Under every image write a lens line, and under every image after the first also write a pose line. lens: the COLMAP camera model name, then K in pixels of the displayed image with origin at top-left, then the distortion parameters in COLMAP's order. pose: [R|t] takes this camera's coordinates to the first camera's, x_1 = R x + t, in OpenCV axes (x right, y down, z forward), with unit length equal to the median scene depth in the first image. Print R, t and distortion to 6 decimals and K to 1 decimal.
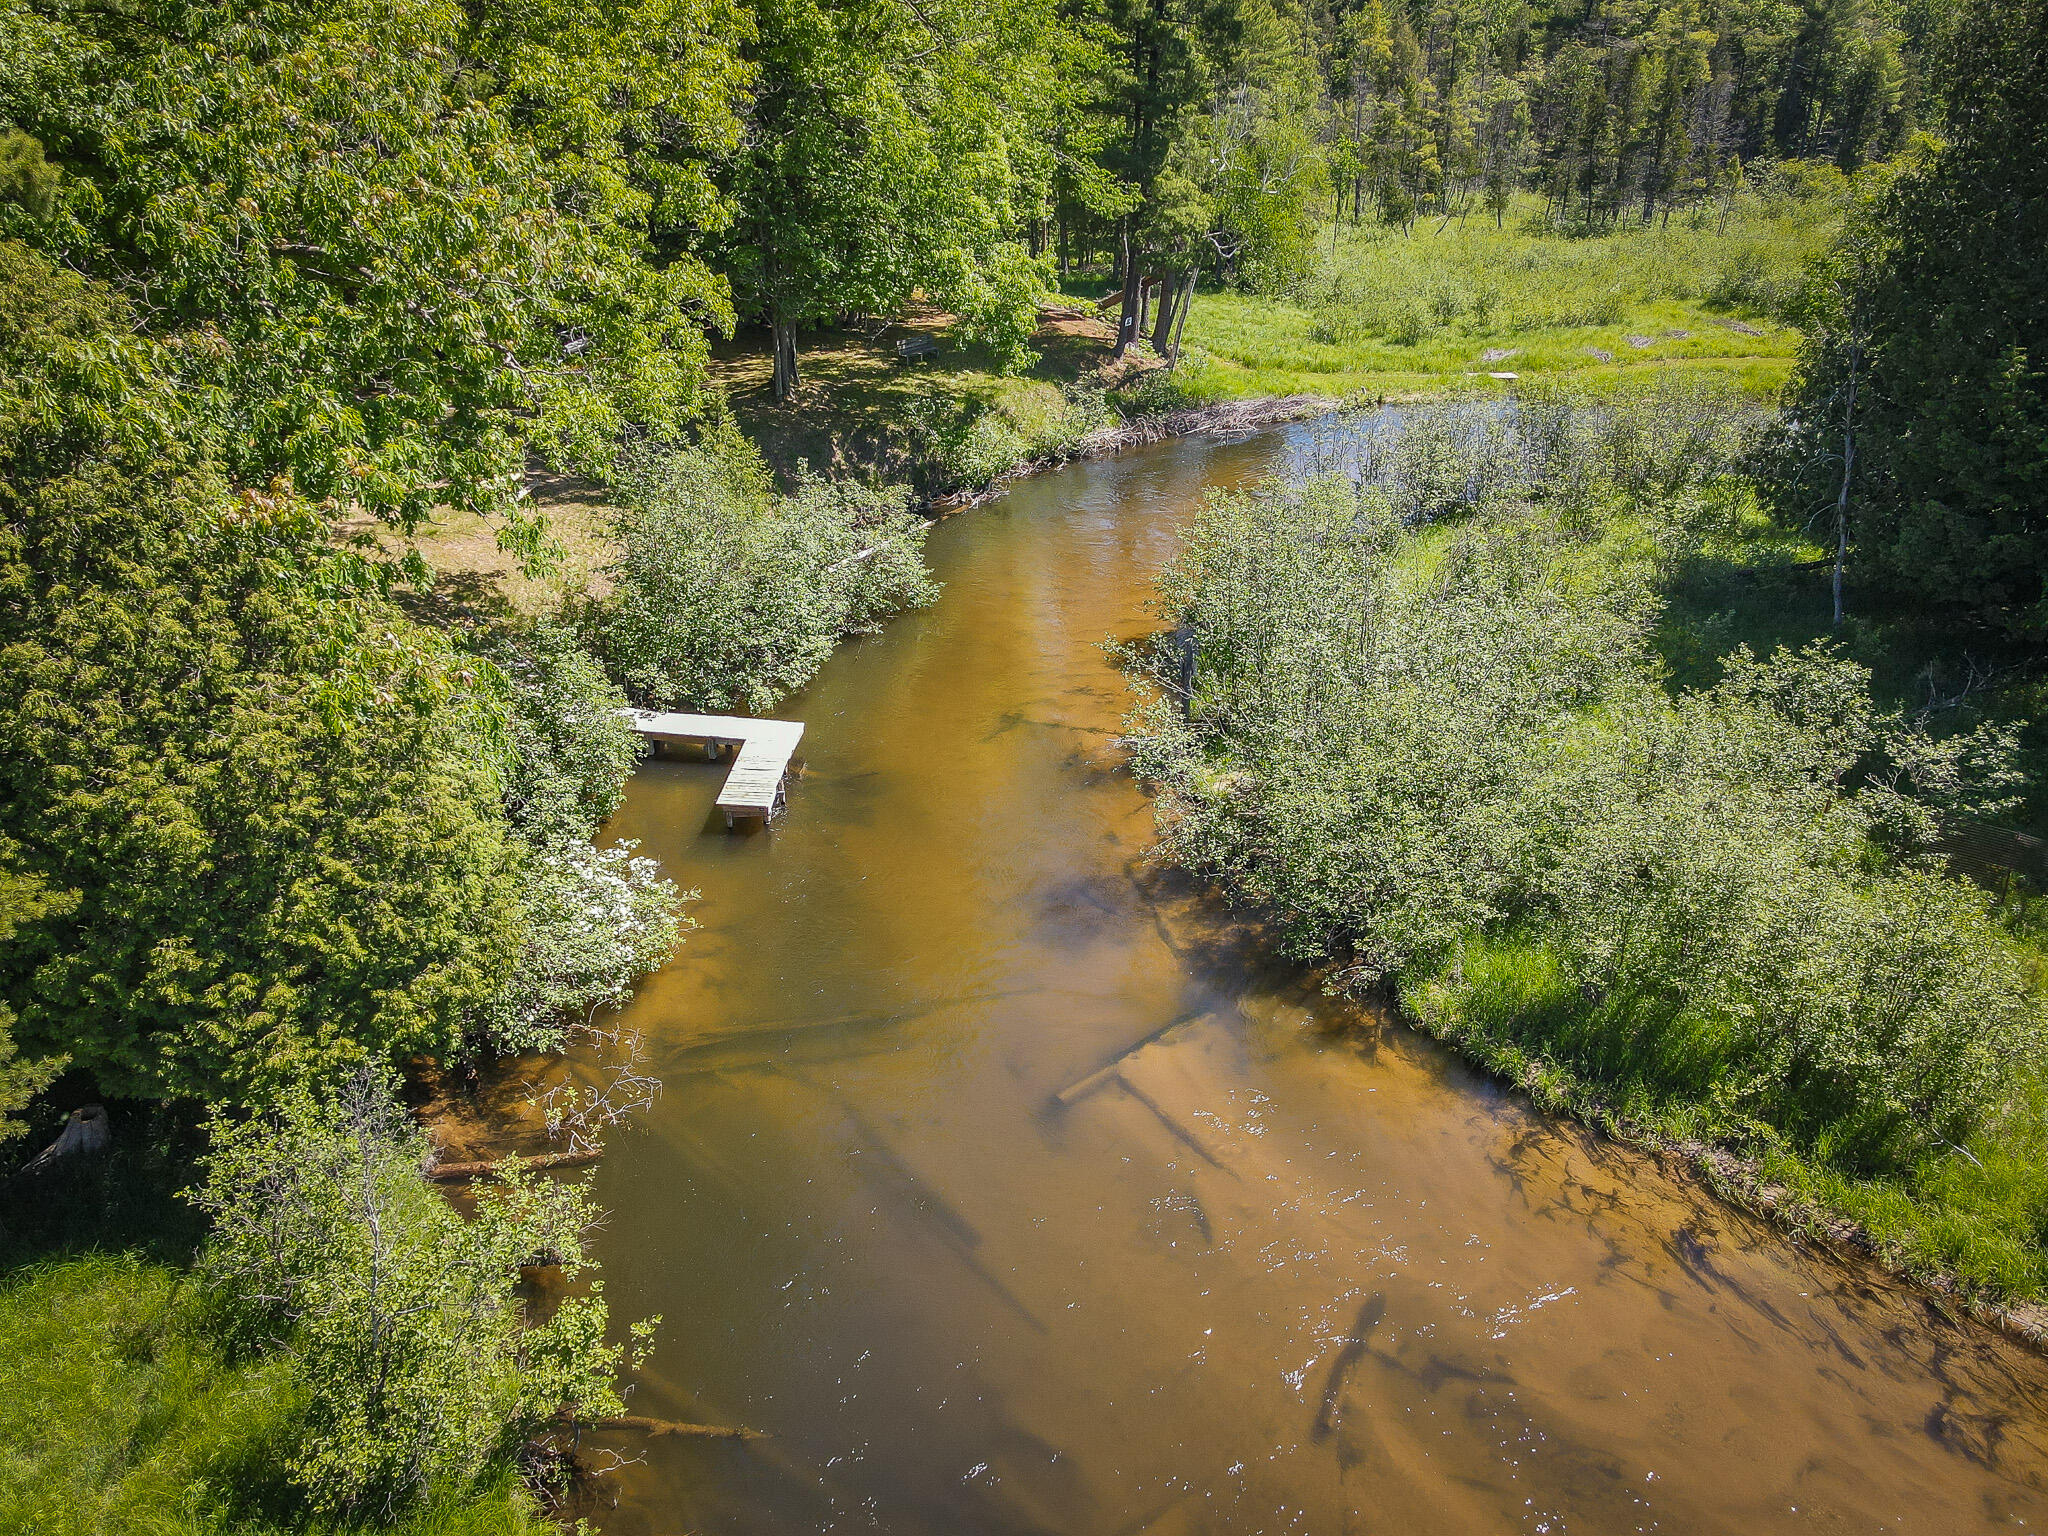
lens RADIAL K [[1501.6, 0, 1024.0], [0, 1501.6, 768.0], [0, 0, 1]] dist [0.011382, 0.009855]
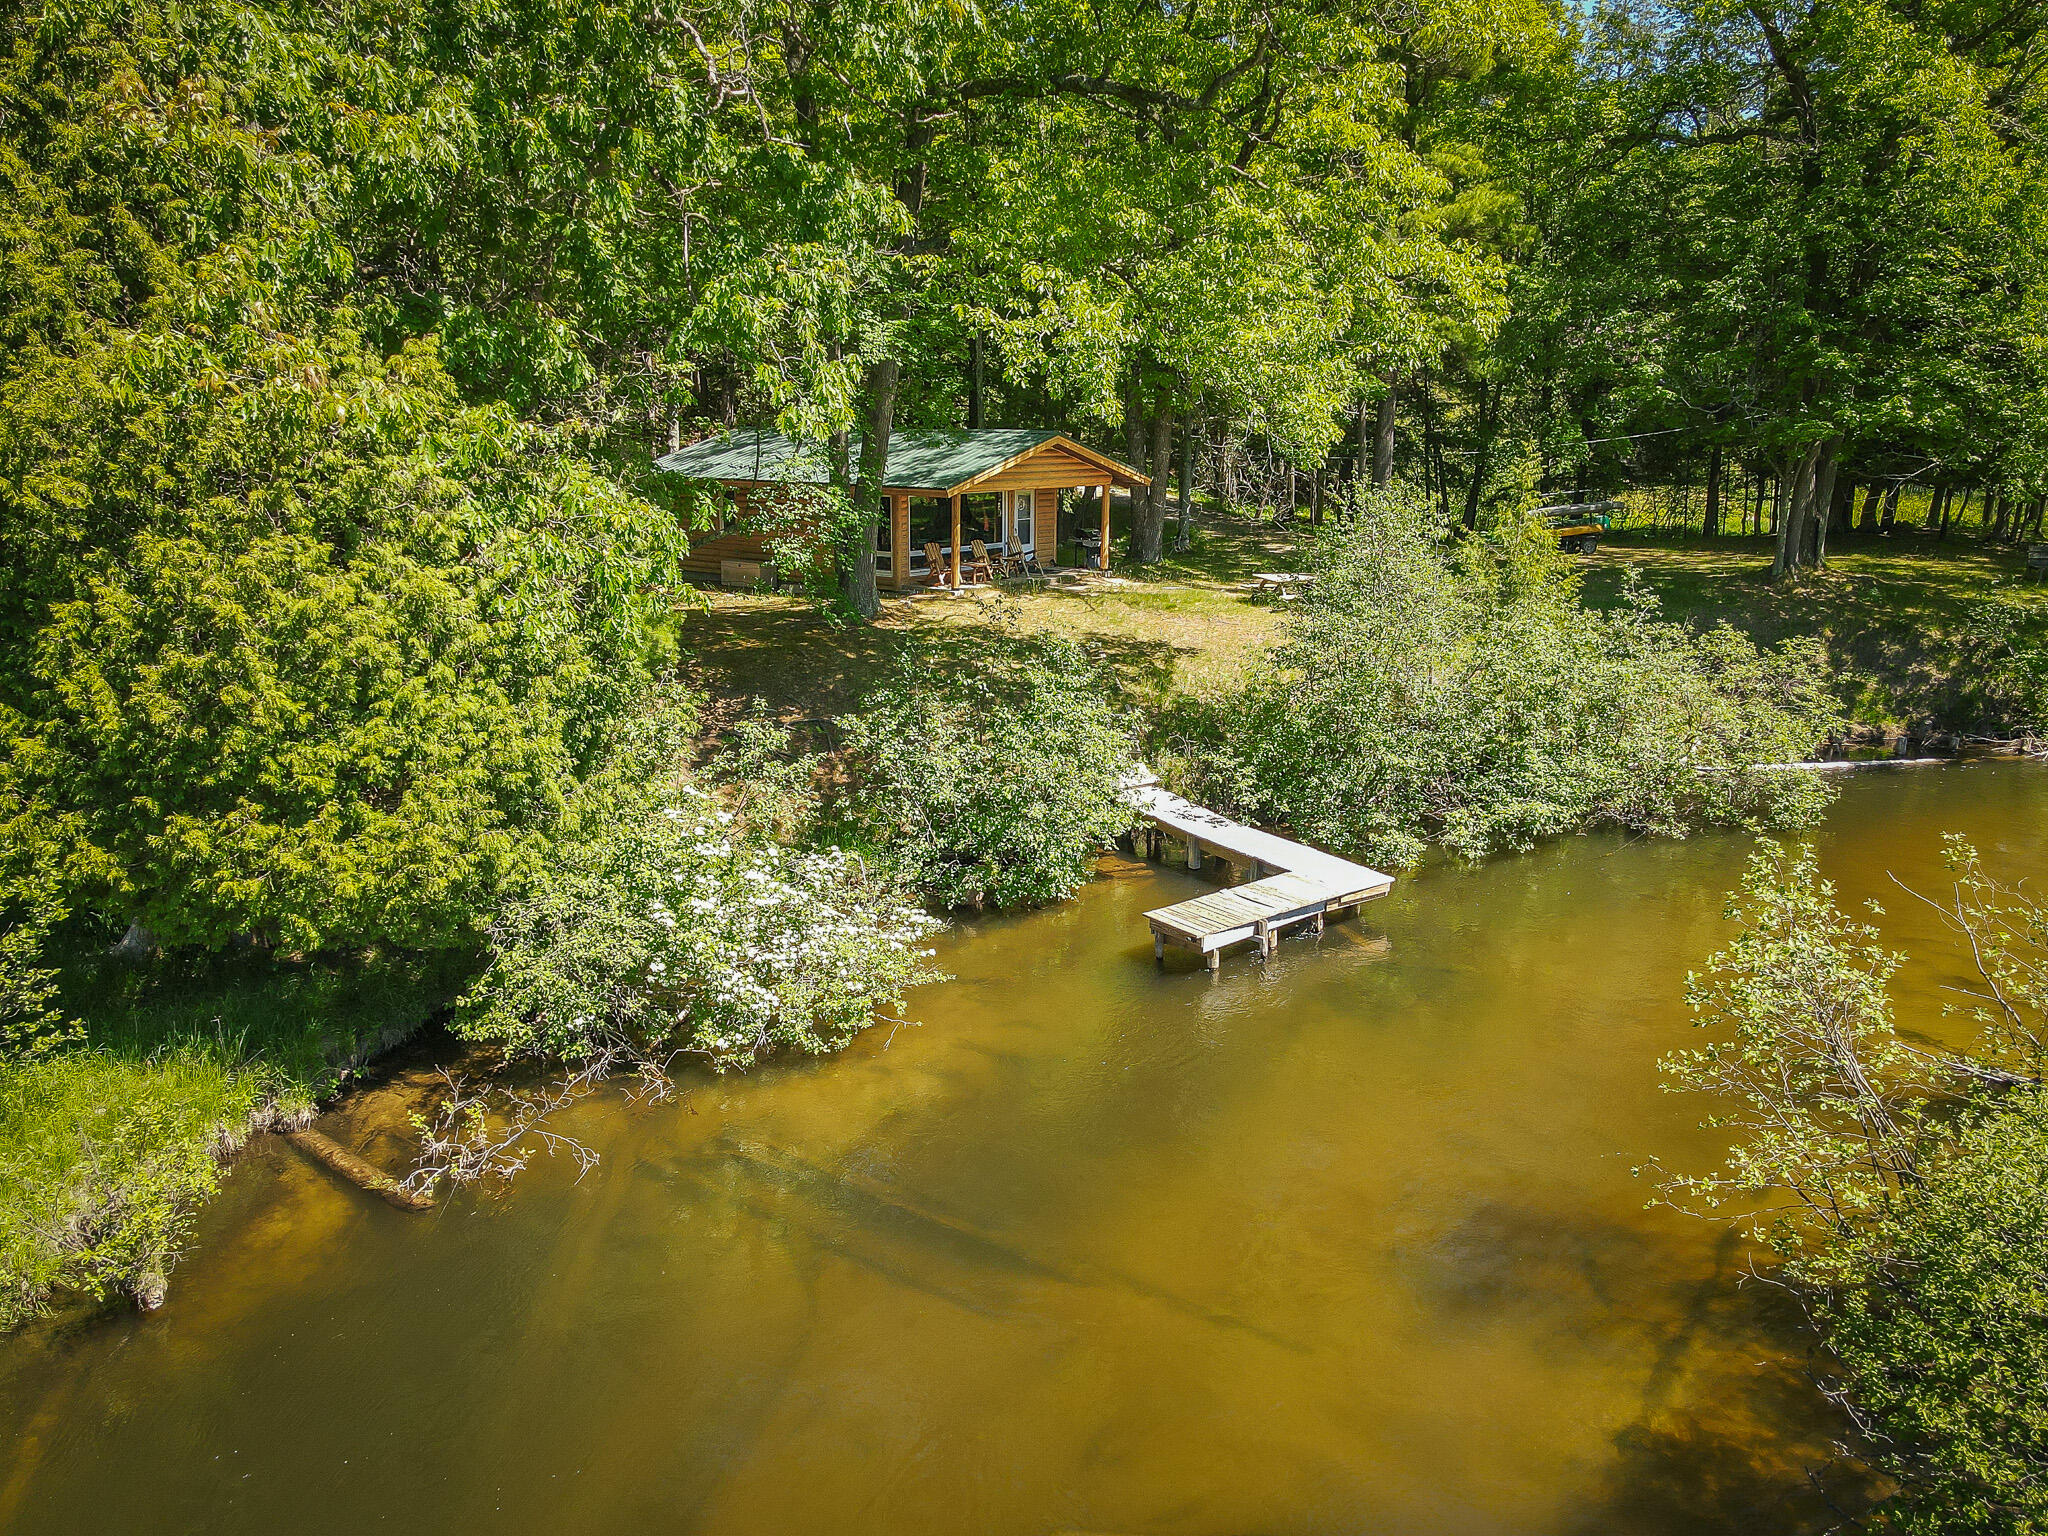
lens RADIAL K [[1501.6, 0, 1024.0], [0, 1501.6, 768.0], [0, 0, 1]] dist [0.011382, 0.009855]
pose [[0.654980, 0.184572, -0.732758, 0.239919], [-0.328833, 0.942698, -0.056477, 0.015283], [0.680345, 0.277946, 0.678142, 0.437817]]
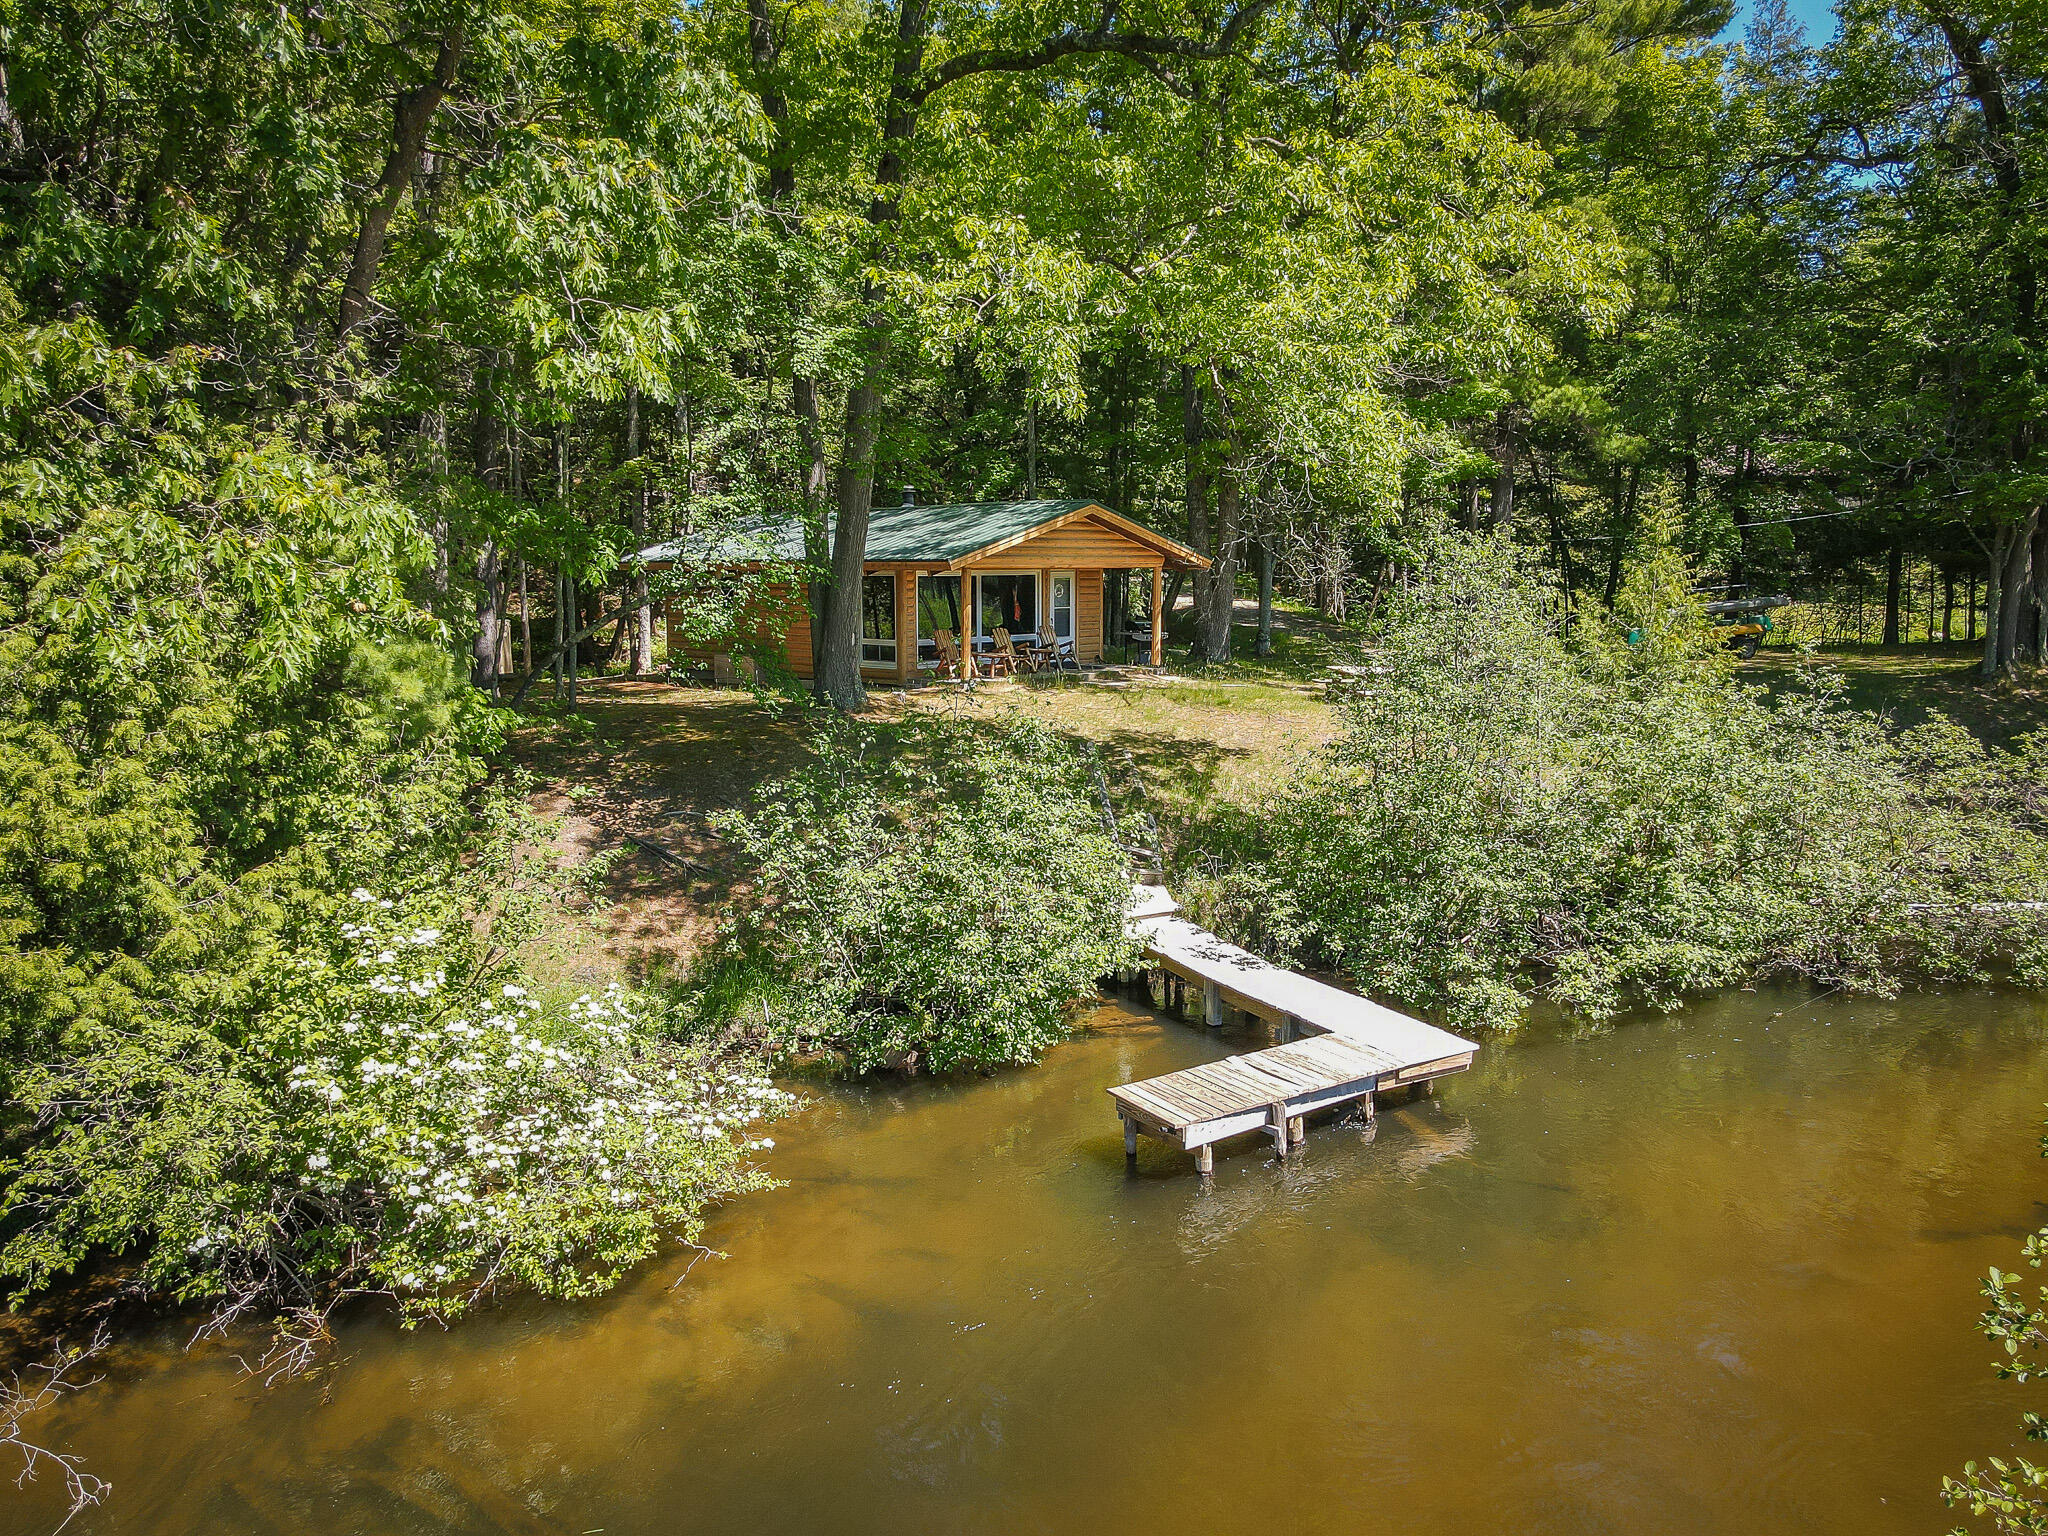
lens RADIAL K [[1501.6, 0, 1024.0], [0, 1501.6, 768.0], [0, 0, 1]] dist [0.011382, 0.009855]
pose [[0.583307, 0.117113, -0.803765, 0.153686], [-0.345858, 0.931174, -0.115318, -0.008319], [0.734939, 0.345254, 0.583664, 0.607294]]
